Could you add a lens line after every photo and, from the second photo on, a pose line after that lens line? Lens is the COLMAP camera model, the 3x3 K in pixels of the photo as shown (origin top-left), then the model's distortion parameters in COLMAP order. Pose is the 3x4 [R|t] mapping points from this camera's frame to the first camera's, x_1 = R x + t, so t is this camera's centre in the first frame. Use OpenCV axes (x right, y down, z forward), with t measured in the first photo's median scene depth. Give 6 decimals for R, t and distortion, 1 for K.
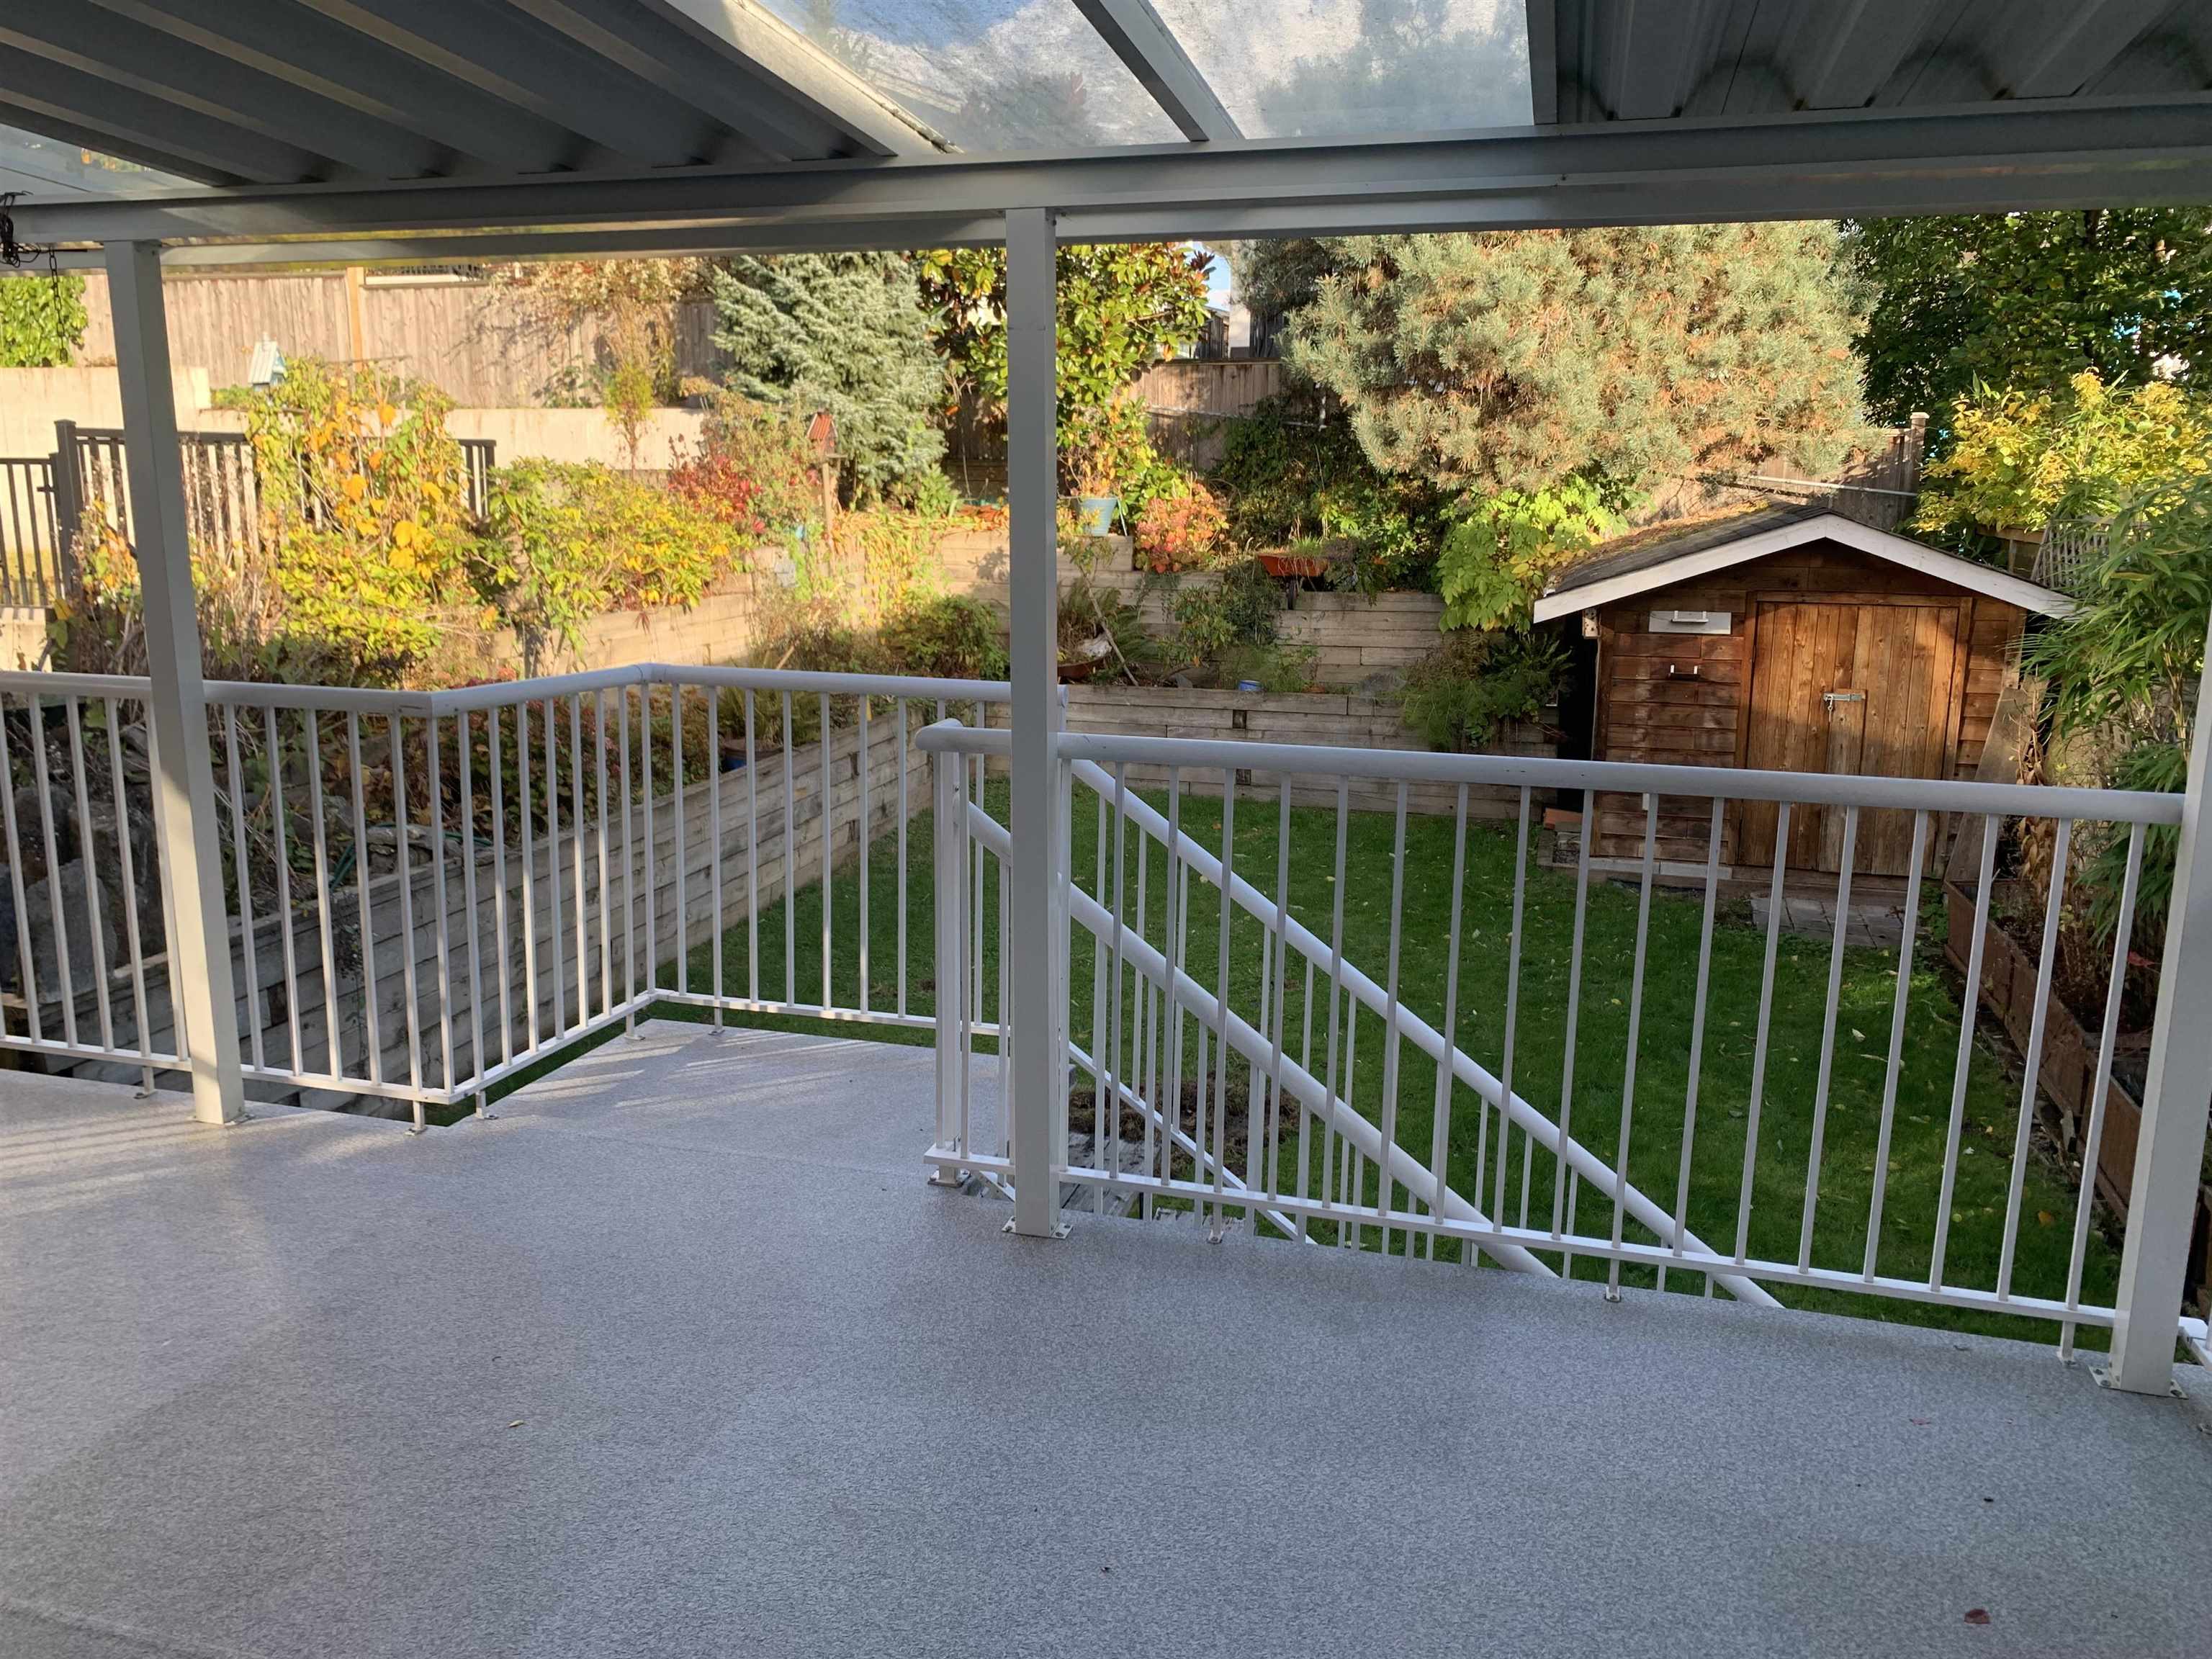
lens RADIAL K [[1707.9, 0, 1093.6], [0, 1707.9, 825.0], [0, 0, 1]] dist [0.001840, -0.007234]
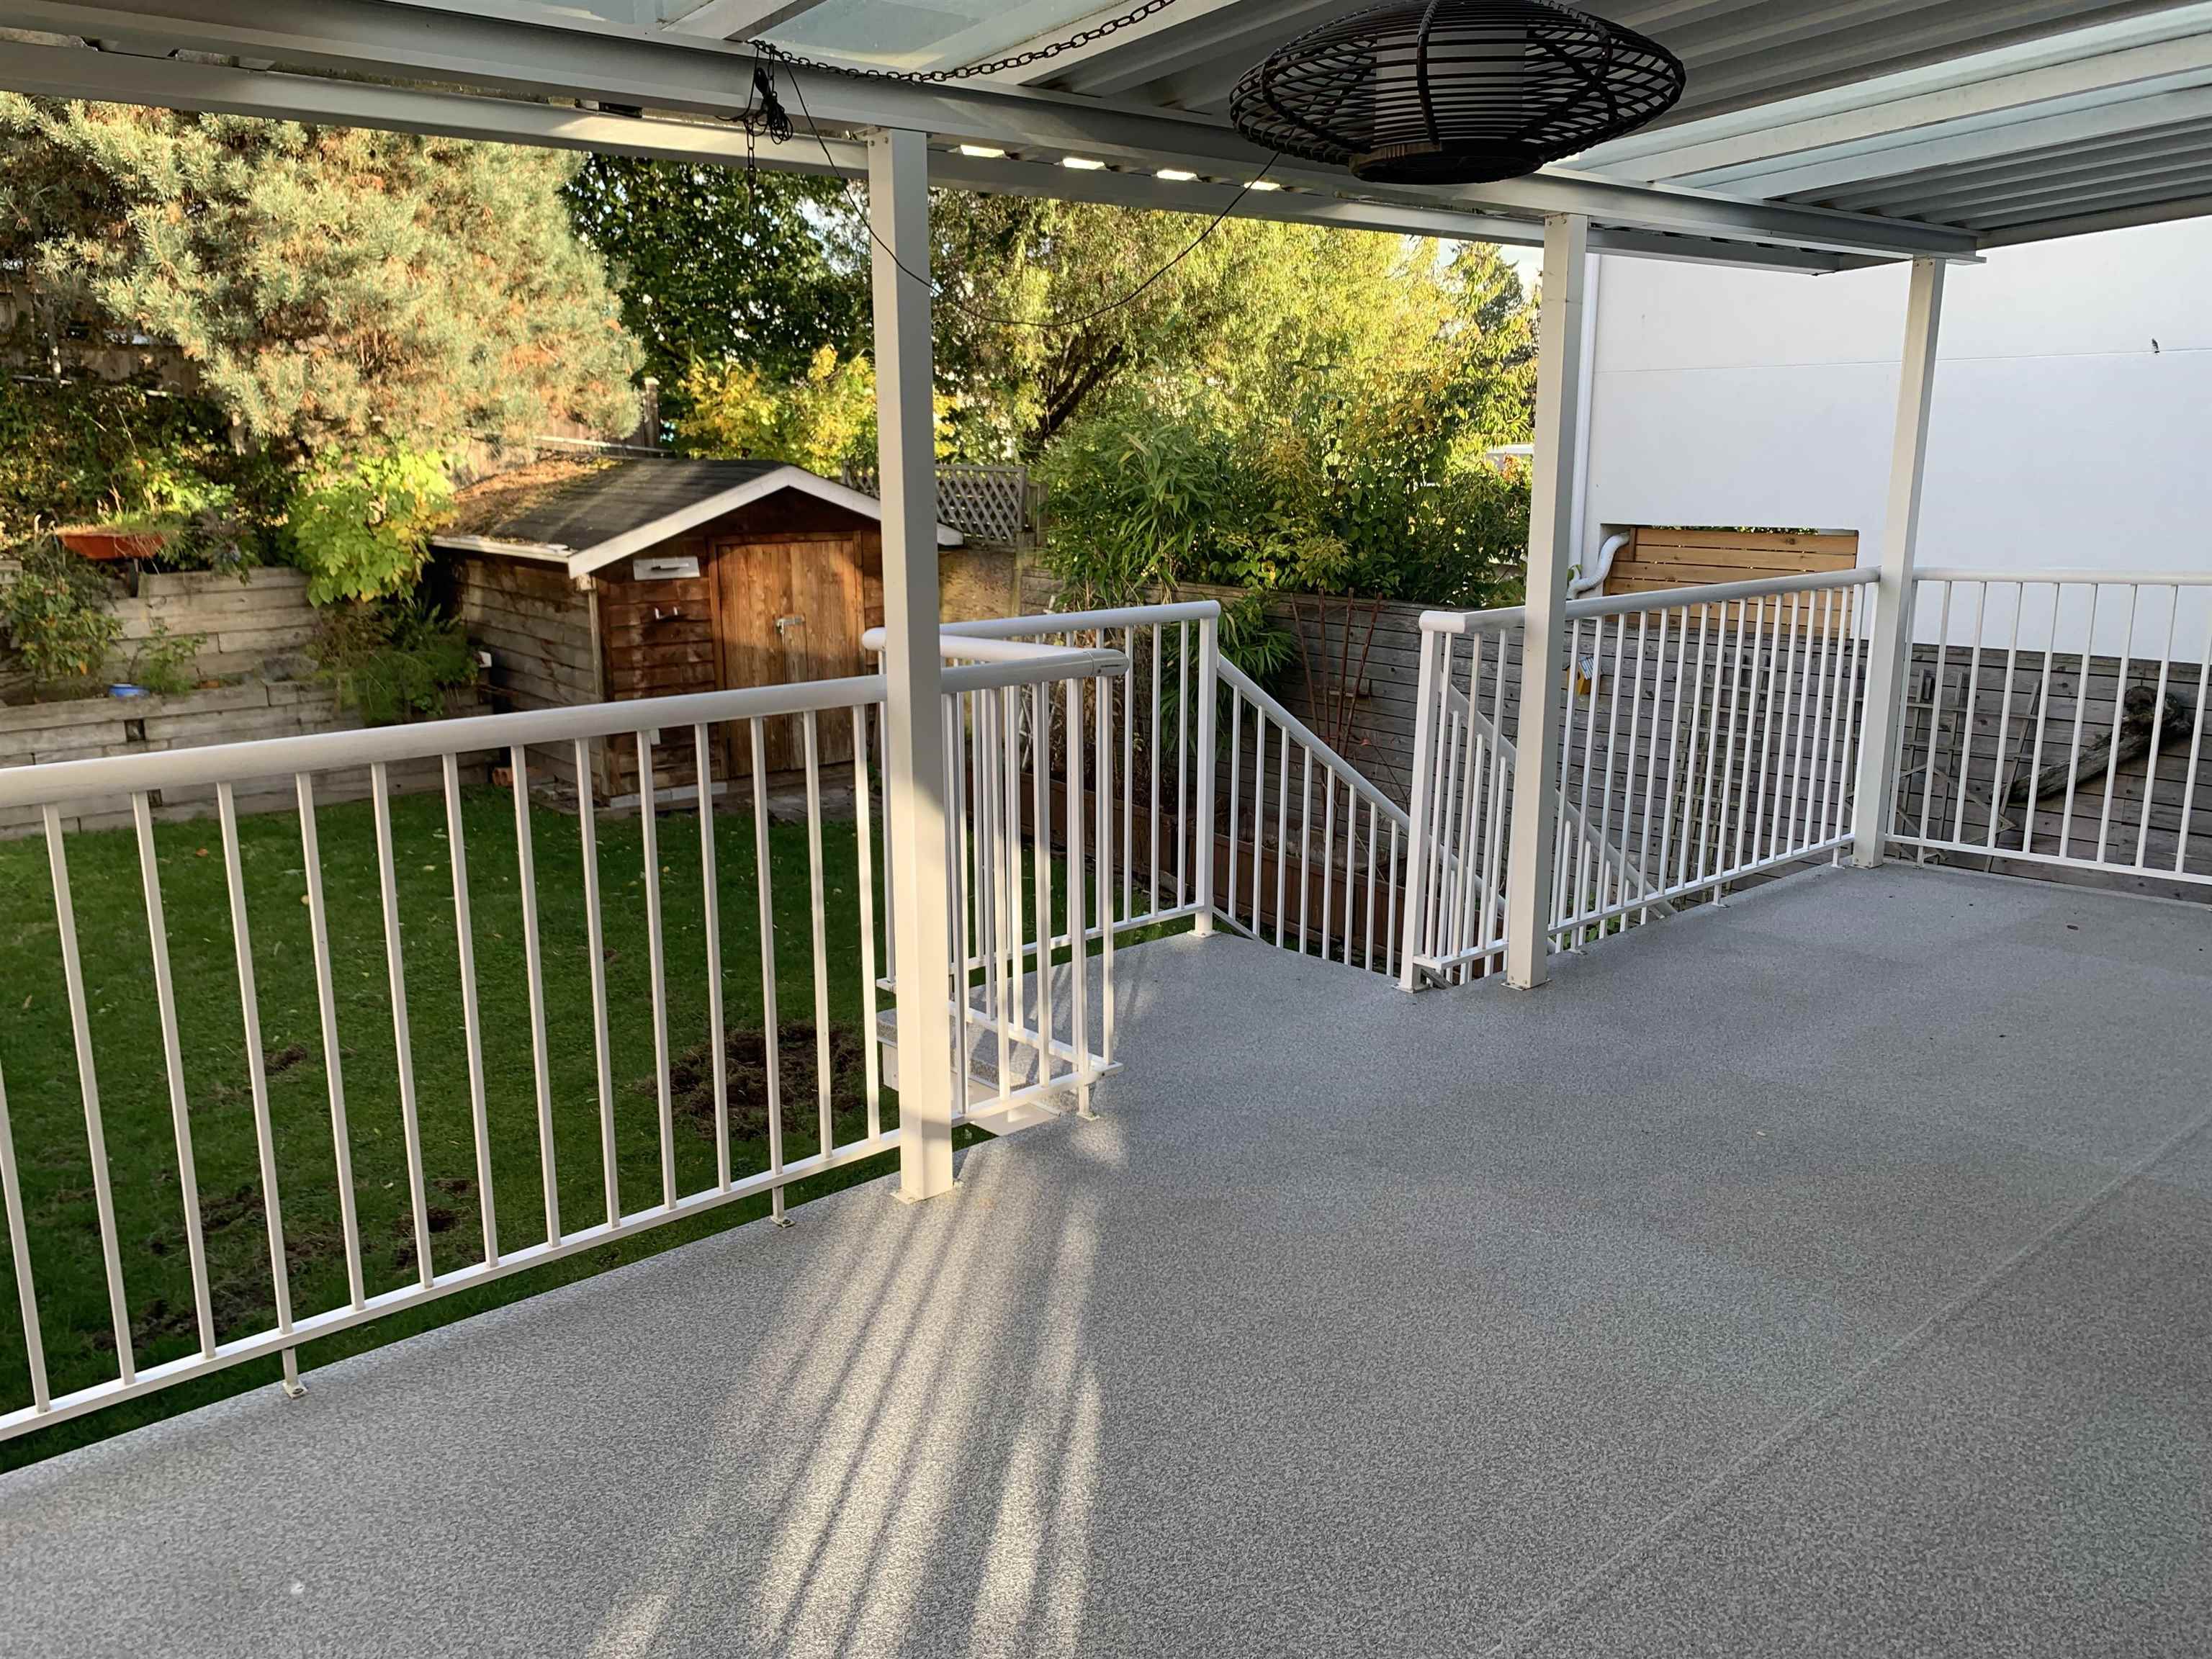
lens RADIAL K [[1707.9, 0, 1090.4], [0, 1707.9, 830.3], [0, 0, 1]] dist [0.001840, -0.007234]
pose [[0.549675, -0.195554, 0.812168, -0.367911], [0.178167, 0.977289, 0.114729, -0.027614], [-0.816158, 0.081638, 0.572032, 0.144612]]
